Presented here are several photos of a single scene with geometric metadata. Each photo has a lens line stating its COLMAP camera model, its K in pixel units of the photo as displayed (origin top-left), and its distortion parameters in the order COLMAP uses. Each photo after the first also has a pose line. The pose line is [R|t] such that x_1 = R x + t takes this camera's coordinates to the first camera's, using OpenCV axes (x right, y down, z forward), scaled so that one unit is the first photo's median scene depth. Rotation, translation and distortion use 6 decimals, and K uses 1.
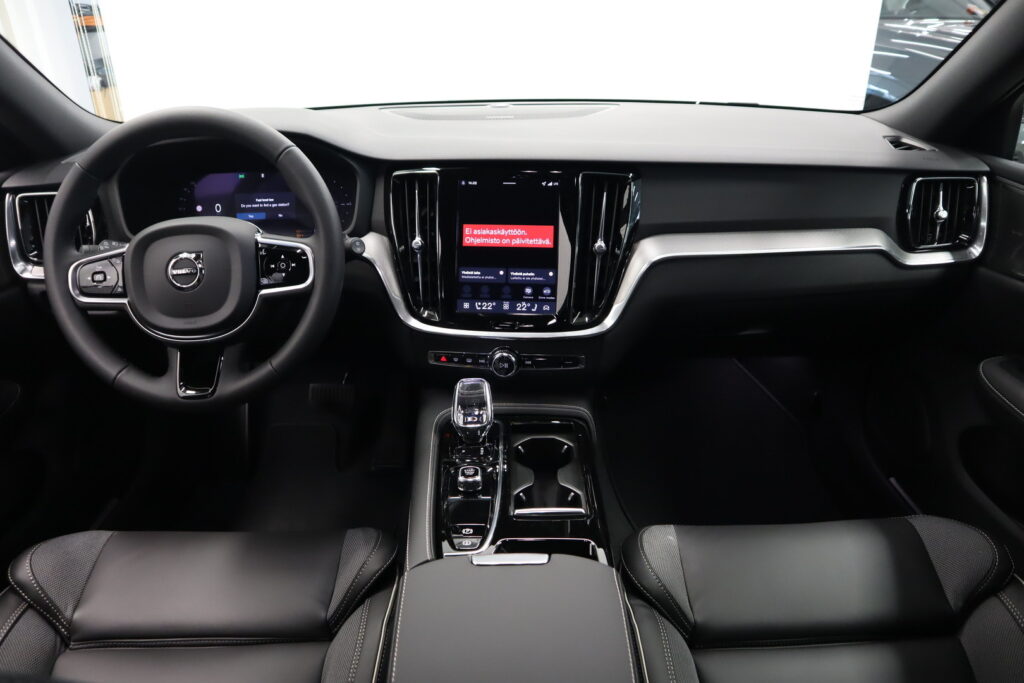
lens RADIAL K [[691.6, 0, 512.0], [0, 691.6, 341.5], [0, 0, 1]] dist [-0.082654, 0.006850]
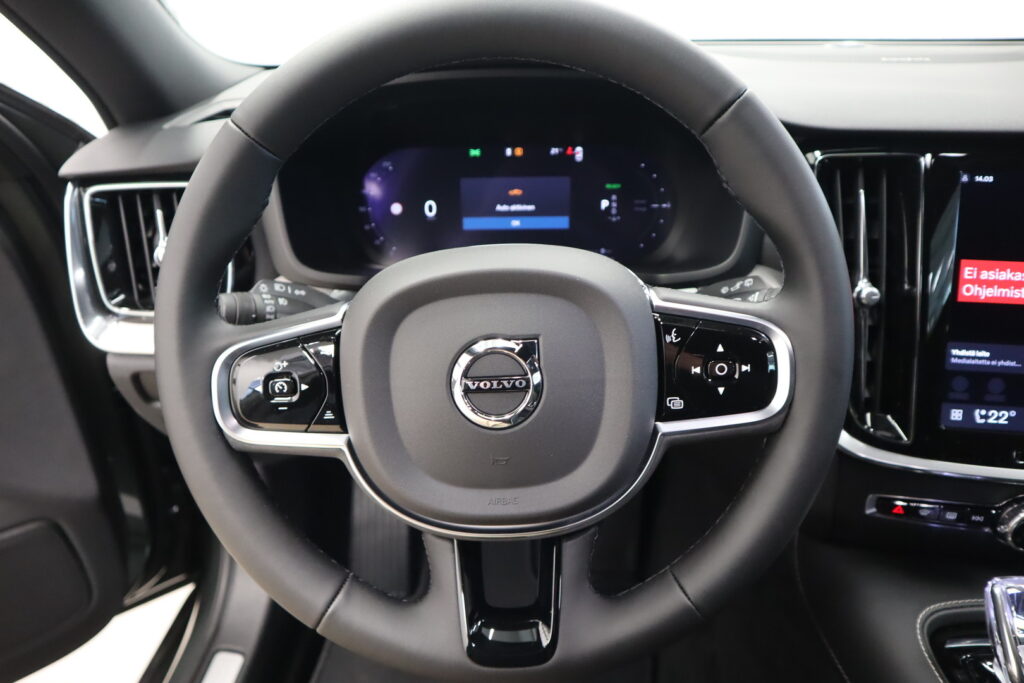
lens RADIAL K [[691.6, 0, 512.0], [0, 691.6, 341.5], [0, 0, 1]] dist [-0.082654, 0.006850]
pose [[0.998053, 0.015309, -0.060465, -0.382107], [-0.013555, 0.999479, 0.029300, -0.120887], [0.060882, -0.028423, 0.997740, 0.491025]]
